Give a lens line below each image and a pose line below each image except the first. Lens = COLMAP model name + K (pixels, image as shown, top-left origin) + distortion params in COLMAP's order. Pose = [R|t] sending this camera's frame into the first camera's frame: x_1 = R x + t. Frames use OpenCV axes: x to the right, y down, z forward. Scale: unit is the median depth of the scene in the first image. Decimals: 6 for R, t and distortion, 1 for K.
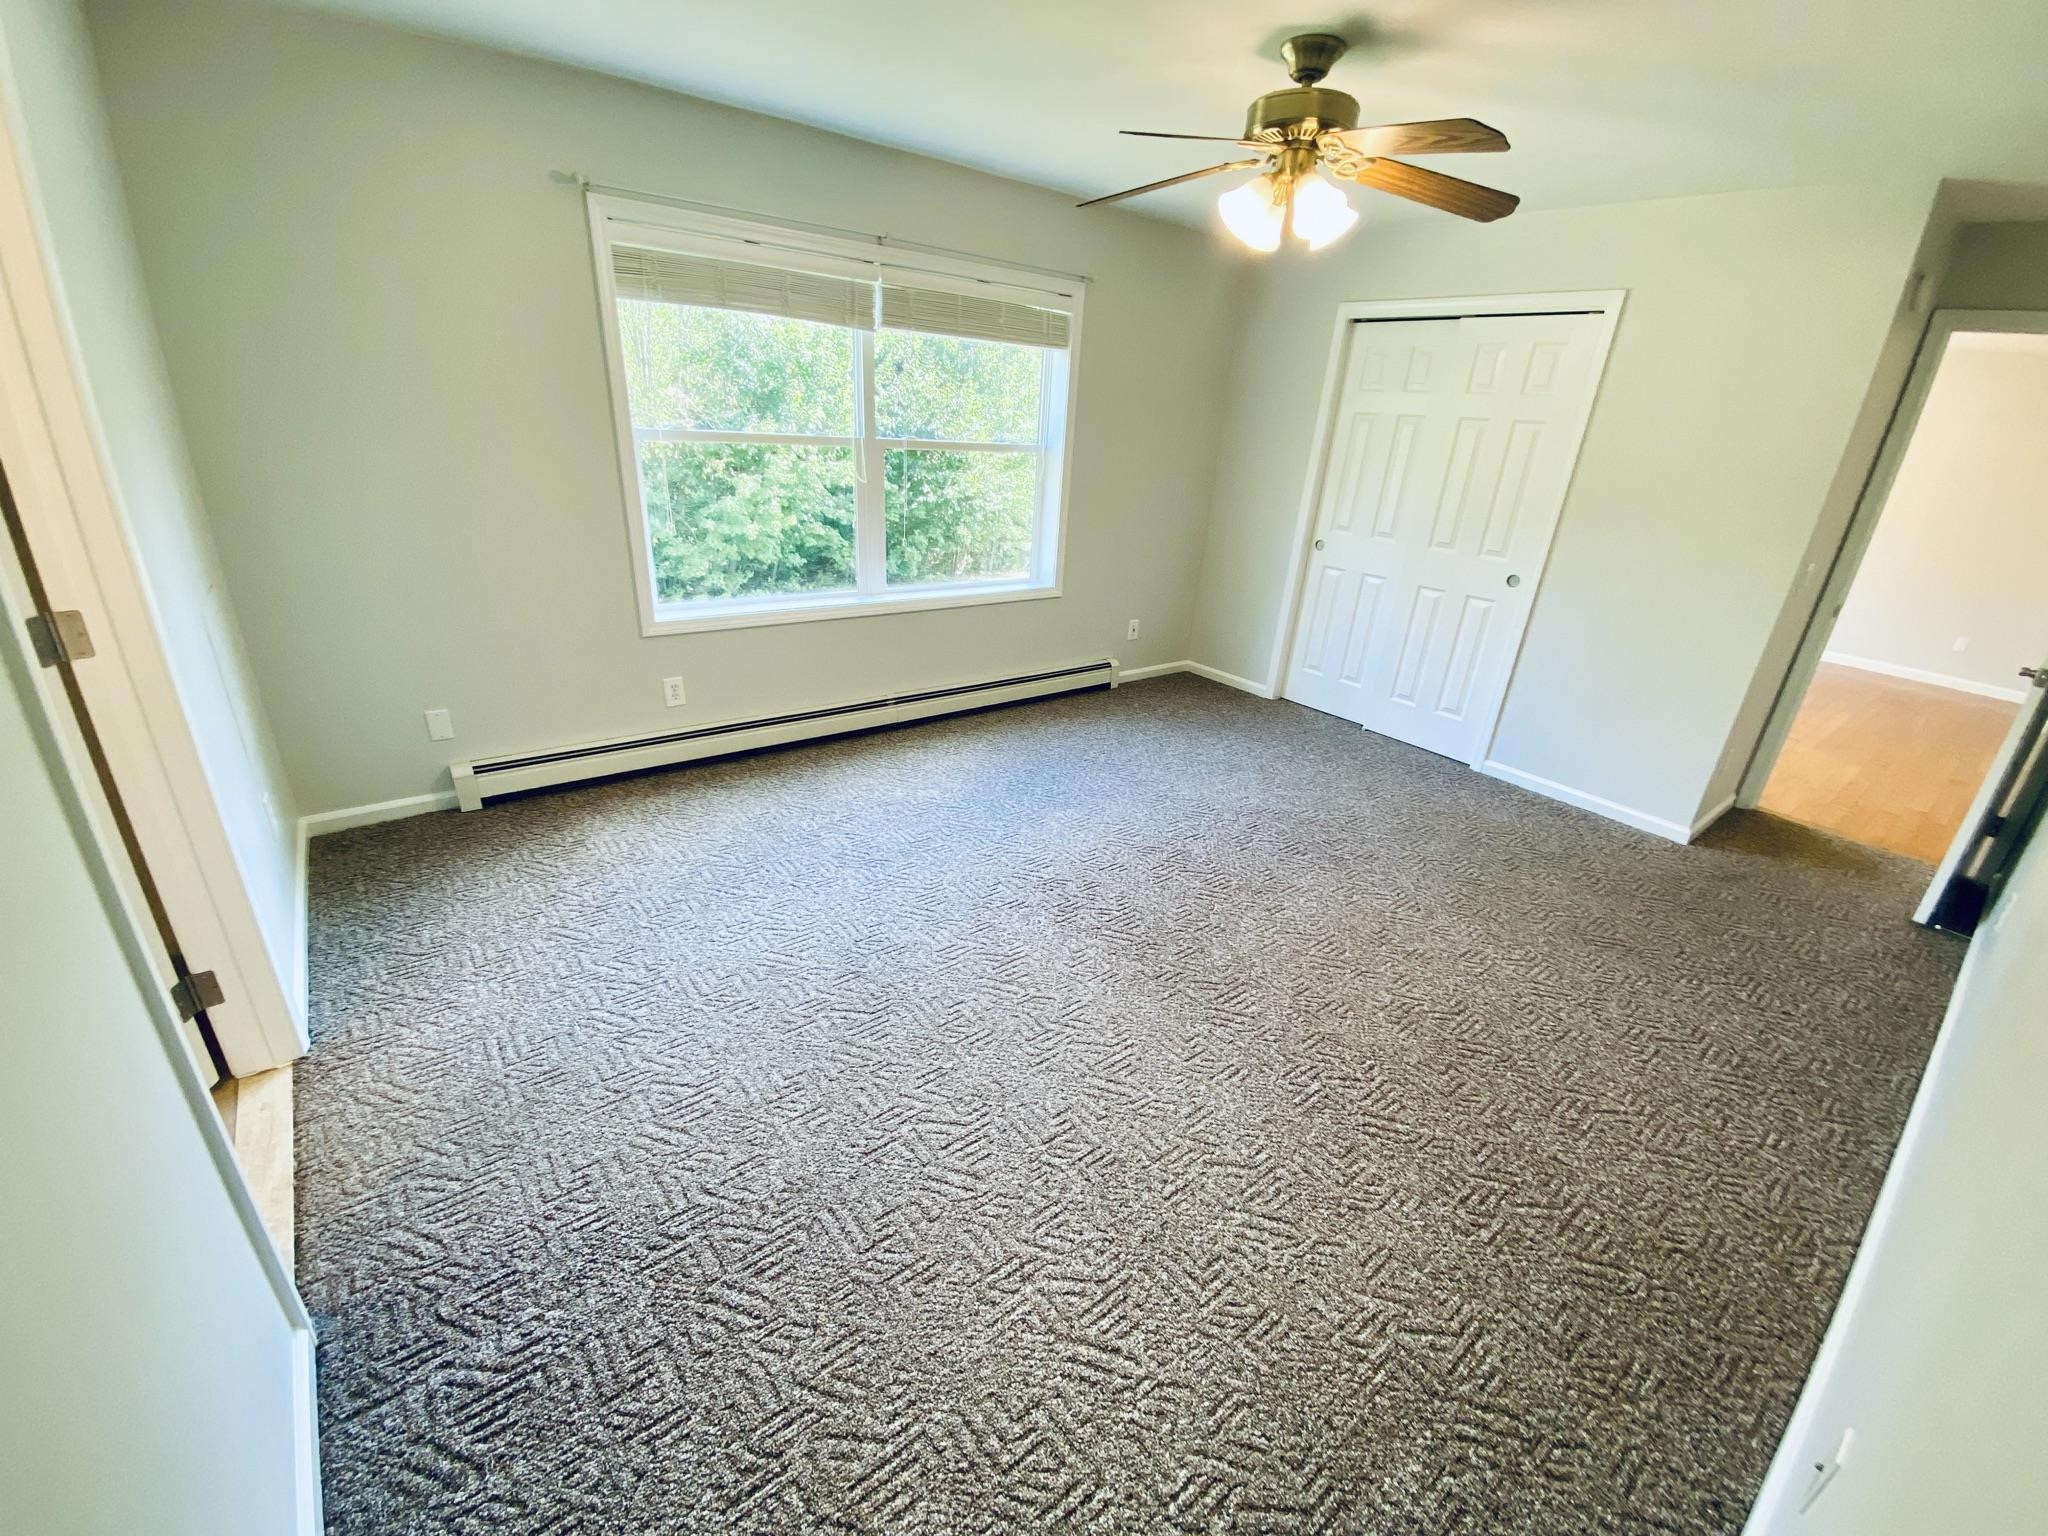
lens RADIAL K [[838.5, 0, 1008.9], [0, 838.5, 773.3], [0, 0, 1]] dist [0.001368, -0.012613]
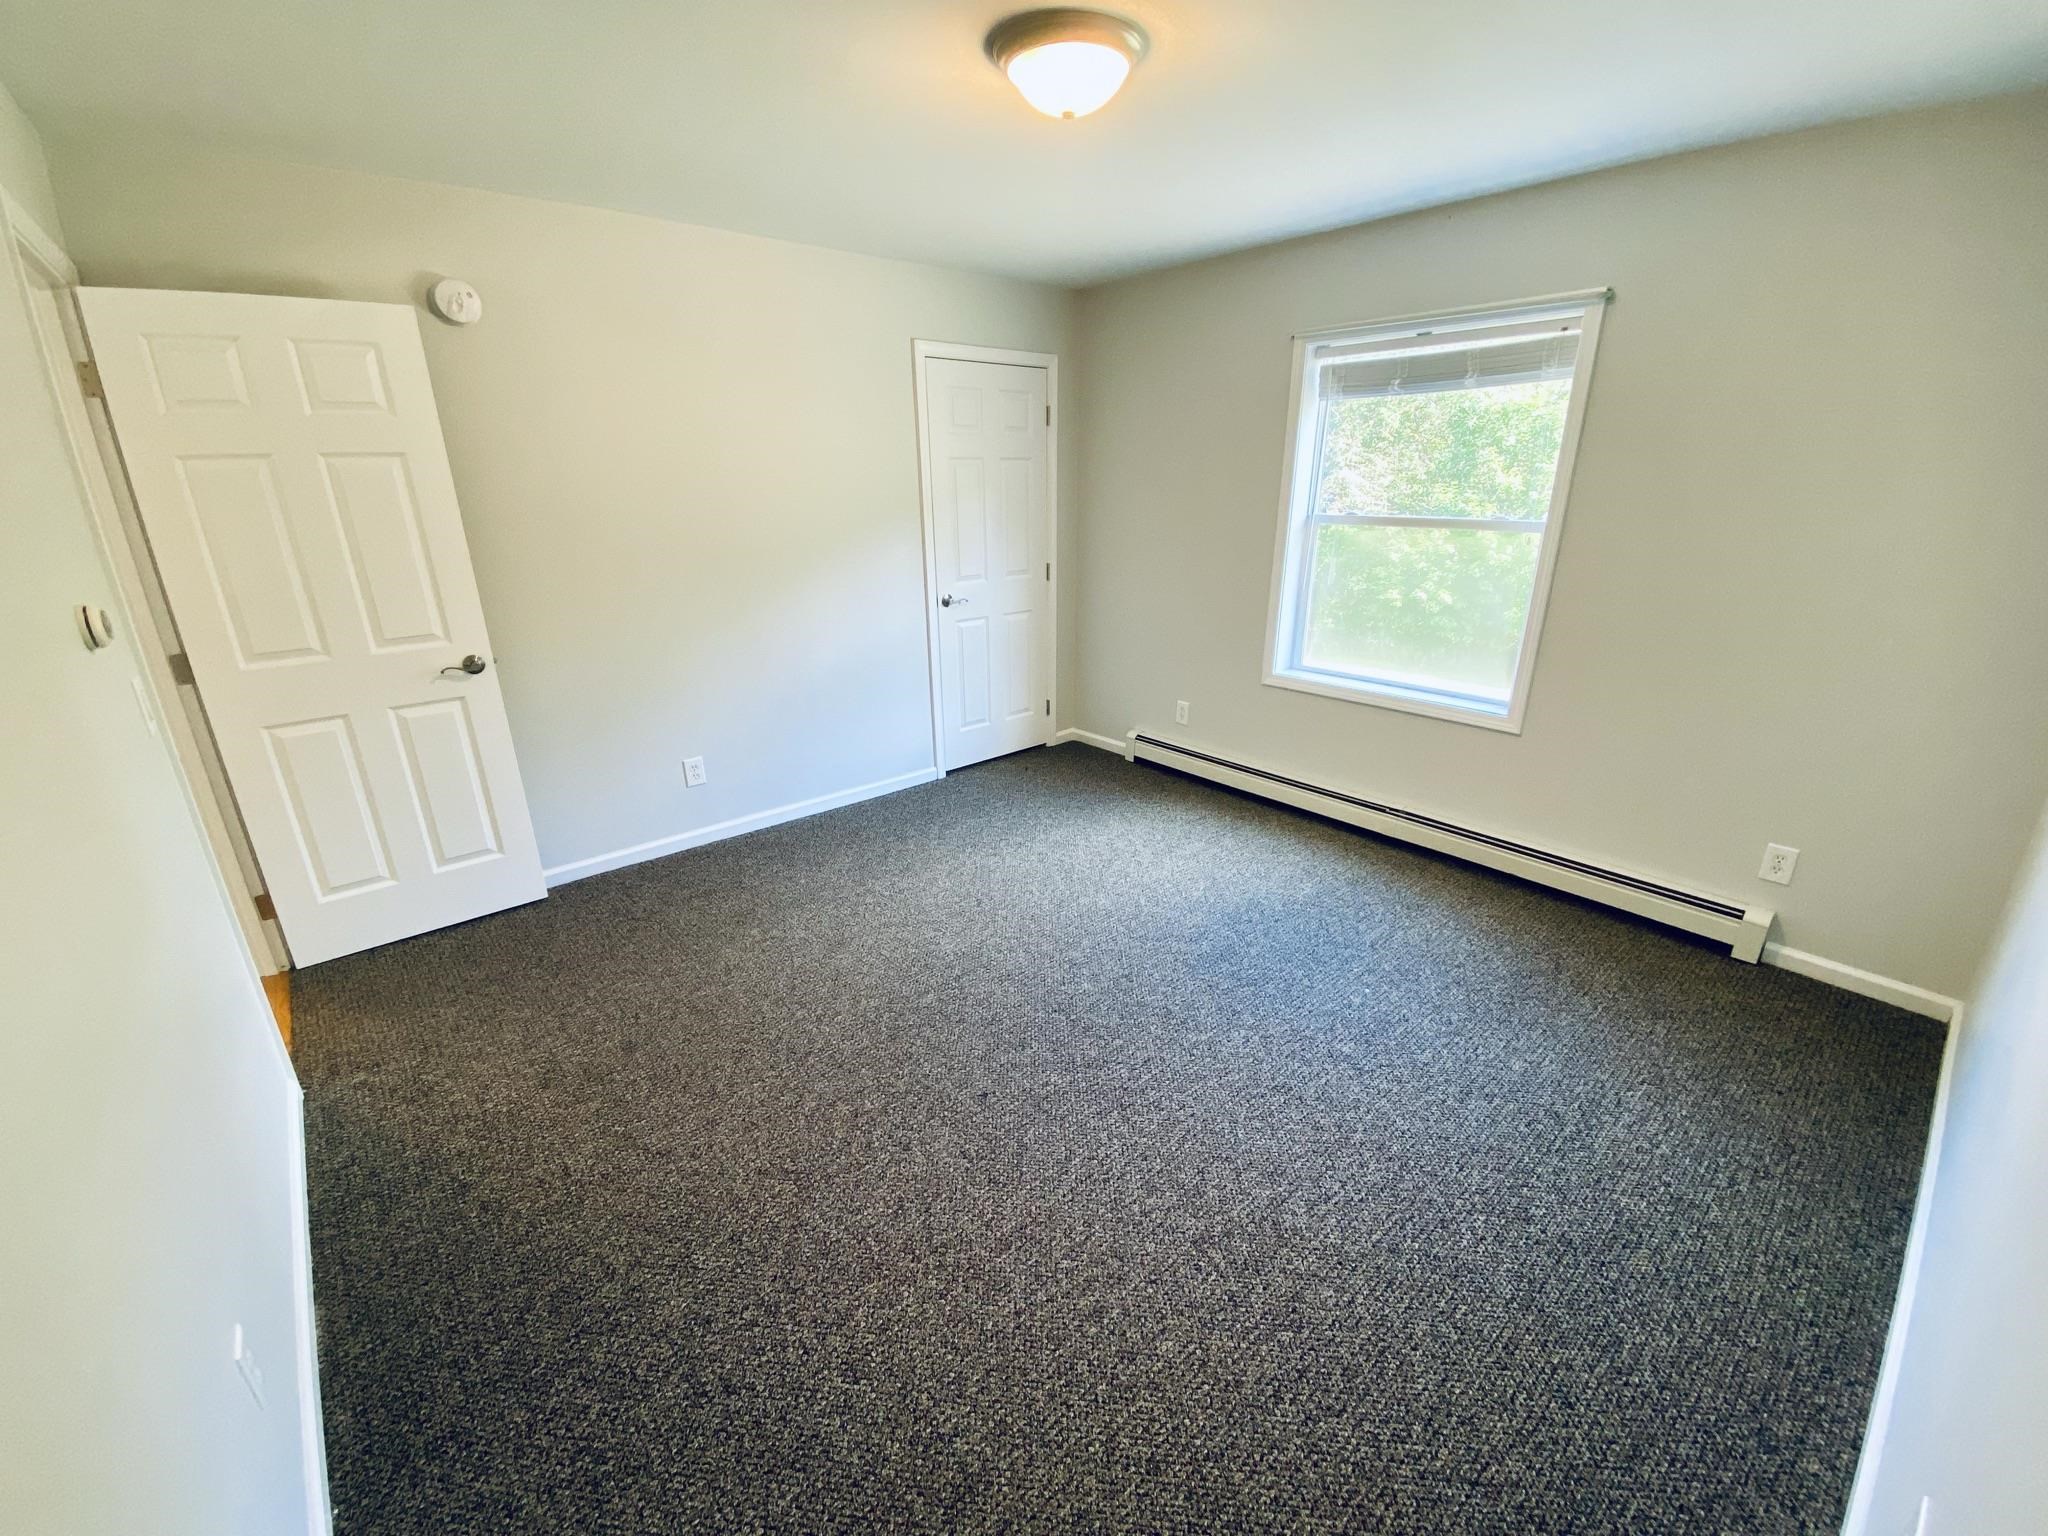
lens RADIAL K [[838.5, 0, 1008.9], [0, 838.5, 773.3], [0, 0, 1]] dist [0.001368, -0.012613]
pose [[0.040115, 0.268089, -0.962559, 0.679386], [-0.391752, 0.890426, 0.231672, -0.170596], [0.919196, 0.367791, 0.140744, 0.514223]]
